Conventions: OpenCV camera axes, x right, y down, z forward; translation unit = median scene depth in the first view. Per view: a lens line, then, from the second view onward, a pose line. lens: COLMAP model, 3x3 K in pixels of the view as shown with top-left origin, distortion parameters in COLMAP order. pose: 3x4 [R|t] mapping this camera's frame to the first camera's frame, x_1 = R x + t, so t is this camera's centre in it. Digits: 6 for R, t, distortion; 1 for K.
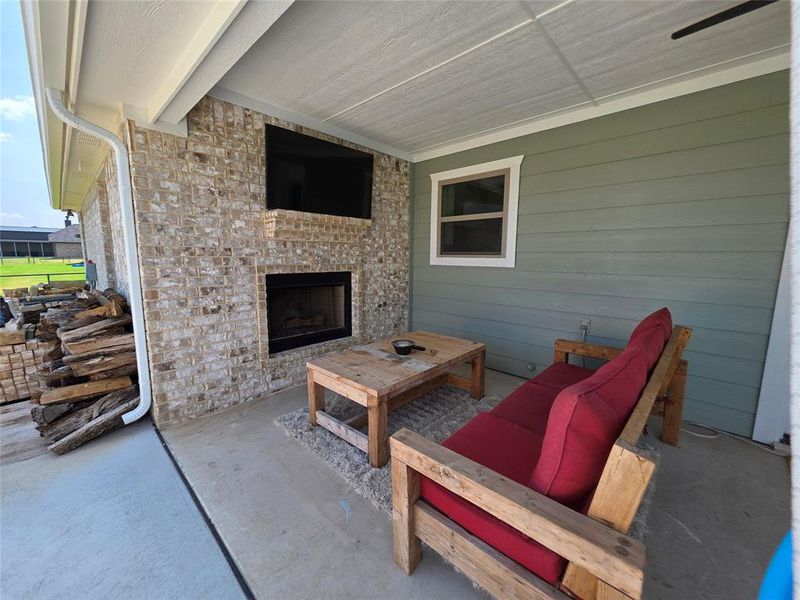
lens RADIAL K [[321.0, 0, 399.6], [0, 321.0, 298.3], [0, 0, 1]] dist [0.001666, -0.000073]
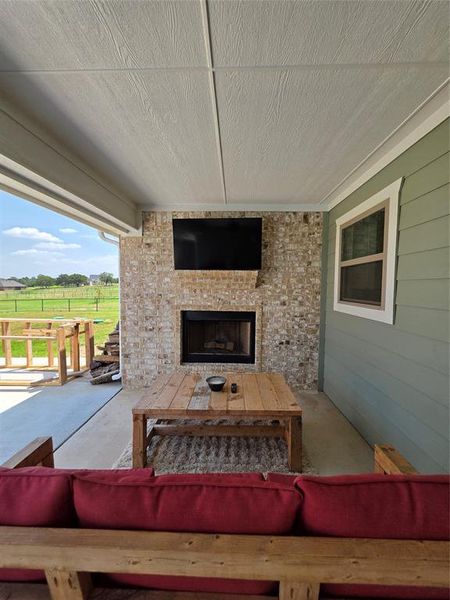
lens RADIAL K [[240.7, 0, 226.9], [0, 240.7, 297.9], [0, 0, 1]] dist [0.001666, -0.000073]
pose [[0.661426, 0.036679, -0.749113, 0.591979], [-0.103772, 0.993672, -0.042972, -0.105506], [0.742797, 0.106160, 0.661047, 0.377095]]
